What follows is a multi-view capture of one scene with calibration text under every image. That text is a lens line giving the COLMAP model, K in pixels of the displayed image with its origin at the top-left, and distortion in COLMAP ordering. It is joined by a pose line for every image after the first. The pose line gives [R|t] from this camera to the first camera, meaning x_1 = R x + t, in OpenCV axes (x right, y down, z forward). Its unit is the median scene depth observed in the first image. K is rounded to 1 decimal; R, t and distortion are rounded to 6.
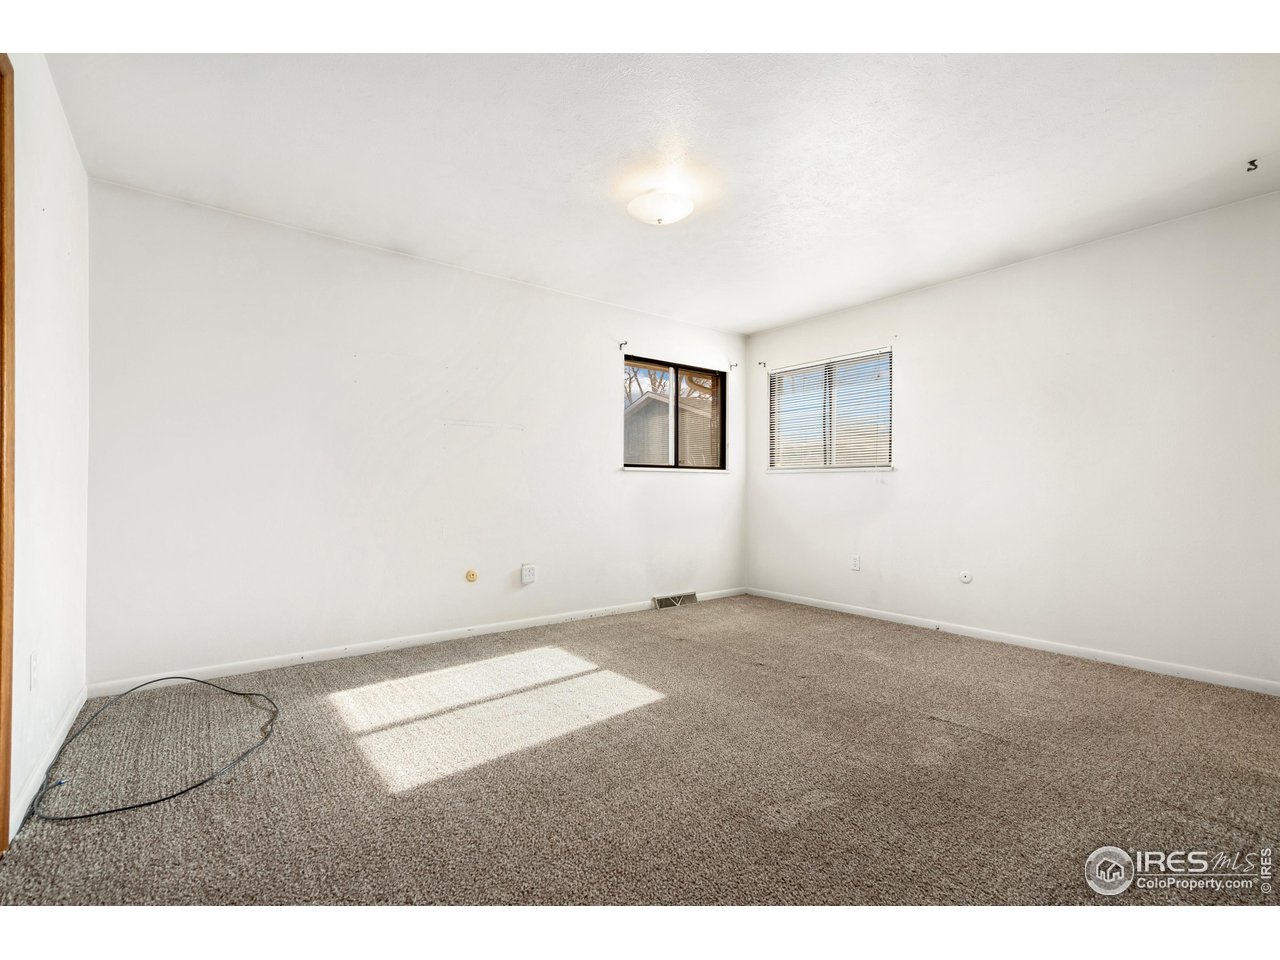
lens RADIAL K [[593.3, 0, 644.2], [0, 593.3, 495.1], [0, 0, 1]] dist [0.002337, 0.000486]
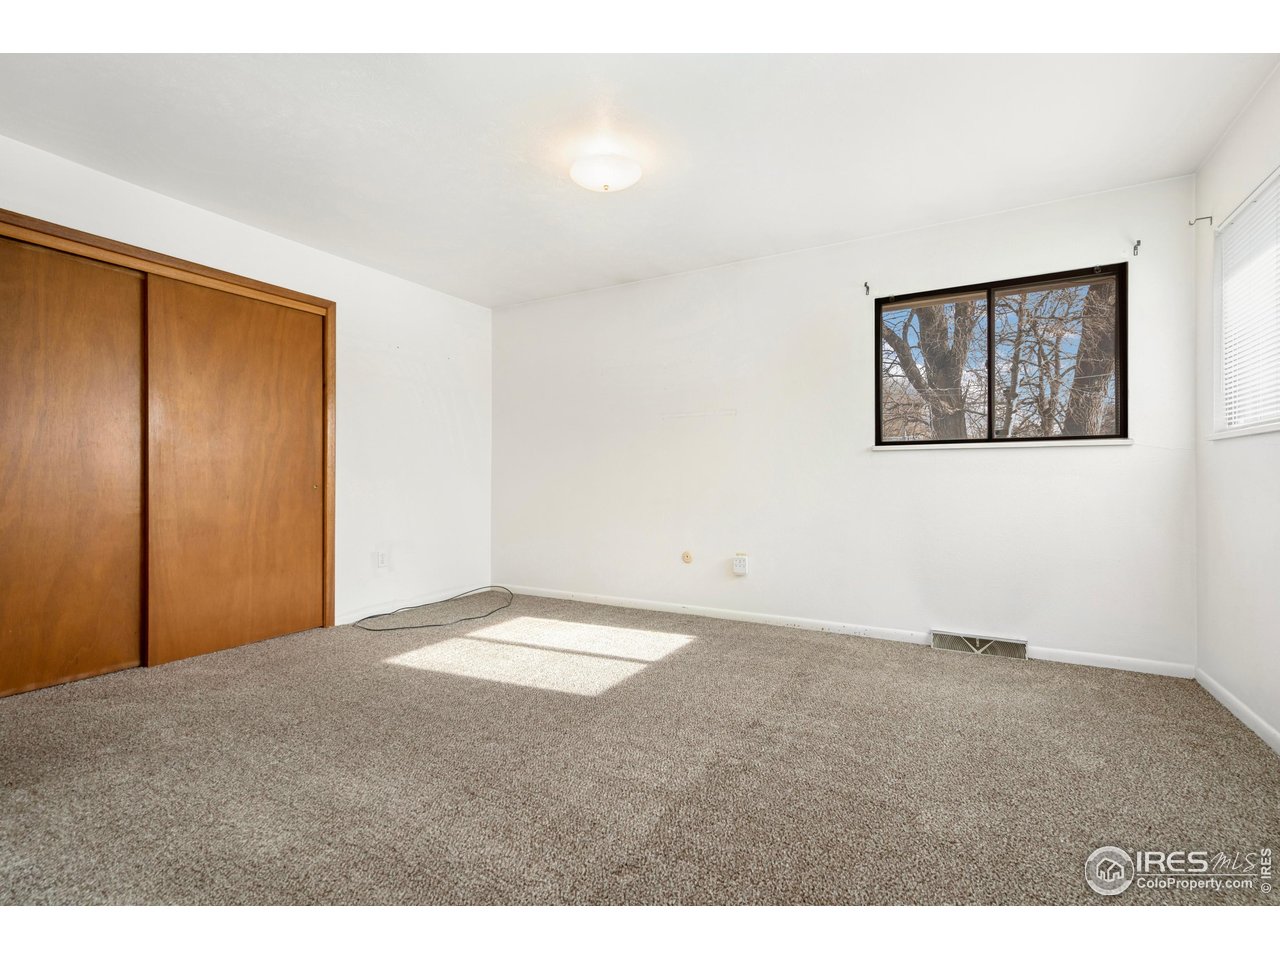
lens RADIAL K [[581.9, 0, 642.9], [0, 581.9, 477.3], [0, 0, 1]] dist [0.001788, 0.000101]
pose [[0.363745, -0.009110, -0.931454, 0.588771], [-0.007849, 0.999887, -0.012844, 0.004454], [0.931466, 0.011983, 0.363632, 0.475988]]
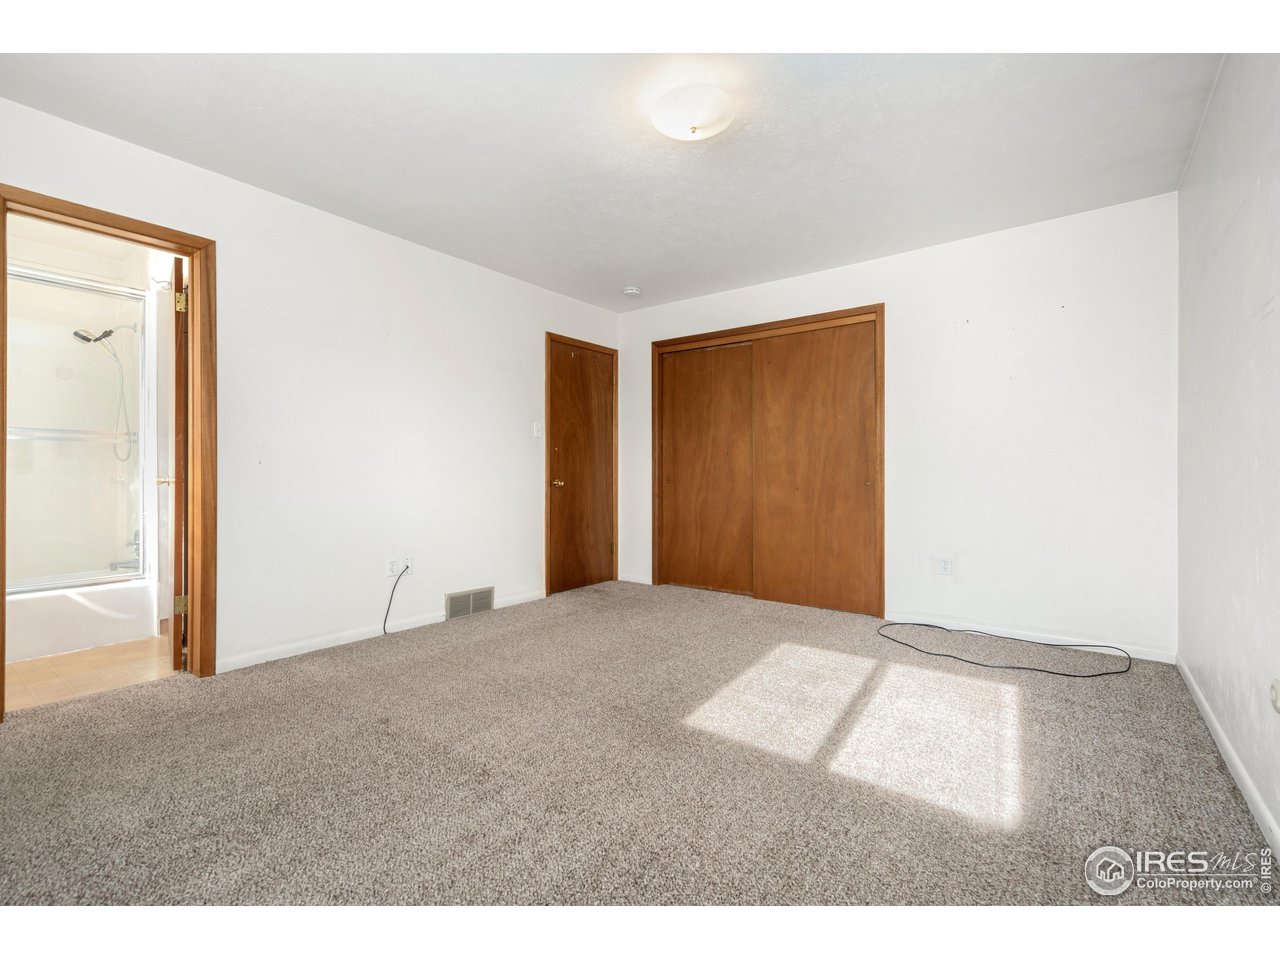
lens RADIAL K [[581.9, 0, 642.9], [0, 581.9, 477.3], [0, 0, 1]] dist [0.001788, 0.000101]
pose [[-0.974115, -0.008980, -0.225876, 0.177121], [-0.013360, 0.999751, 0.017869, -0.009385], [0.225659, 0.020424, -0.973992, 1.137657]]
